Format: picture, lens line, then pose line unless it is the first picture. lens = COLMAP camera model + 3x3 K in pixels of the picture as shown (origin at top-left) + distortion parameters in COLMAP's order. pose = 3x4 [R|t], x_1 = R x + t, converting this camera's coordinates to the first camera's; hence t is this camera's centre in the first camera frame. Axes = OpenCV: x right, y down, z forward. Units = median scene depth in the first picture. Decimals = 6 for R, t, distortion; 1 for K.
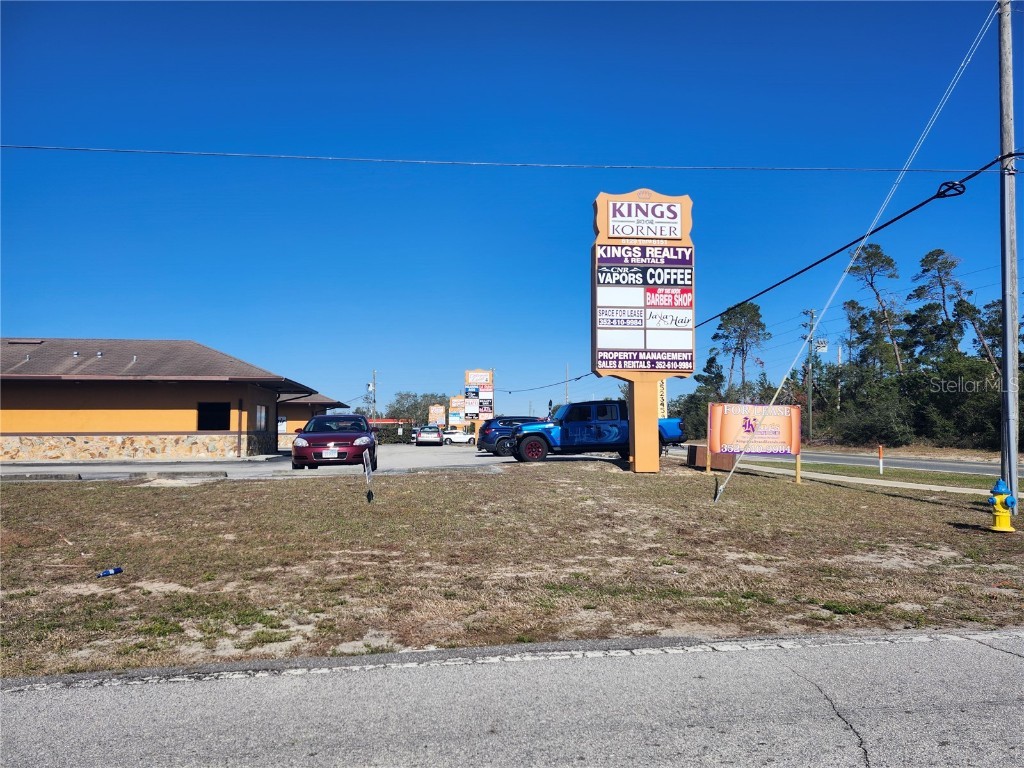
lens RADIAL K [[706.0, 0, 520.6], [0, 706.0, 383.6], [0, 0, 1]] dist [0.087293, -0.088943]
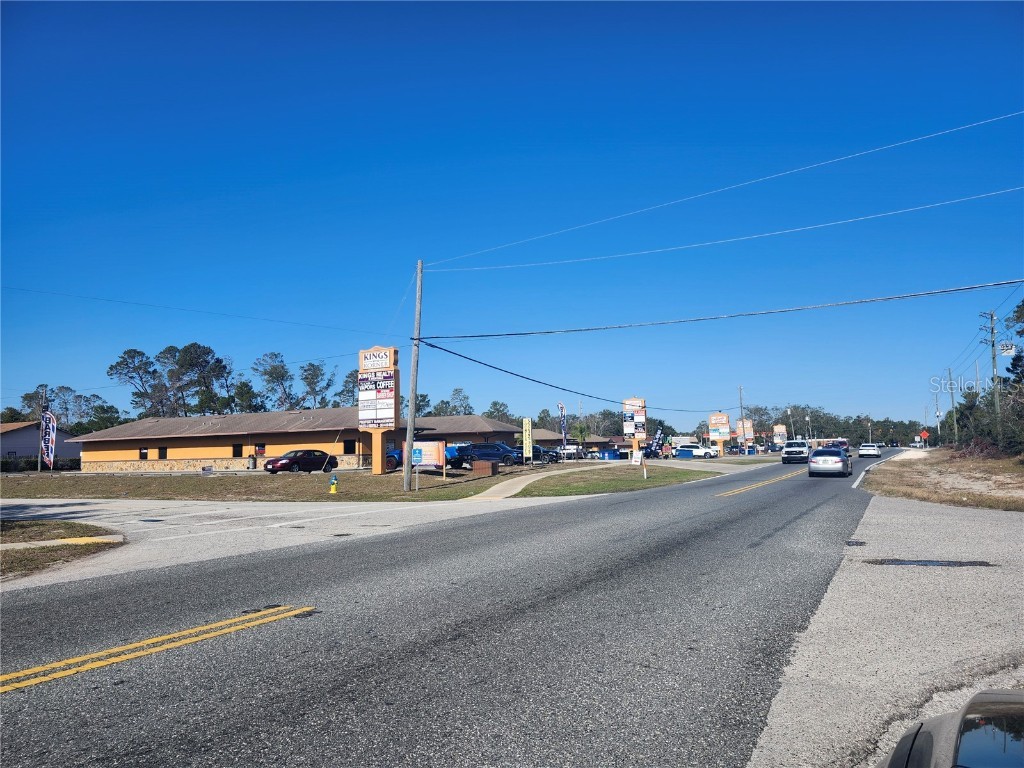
lens RADIAL K [[706.0, 0, 511.7], [0, 706.0, 377.3], [0, 0, 1]] dist [0.087293, -0.088943]
pose [[0.806101, -0.075254, -0.586974, 1.833202], [0.060624, 0.997164, -0.044586, -0.052049], [0.588665, 0.000356, 0.808377, -0.548647]]
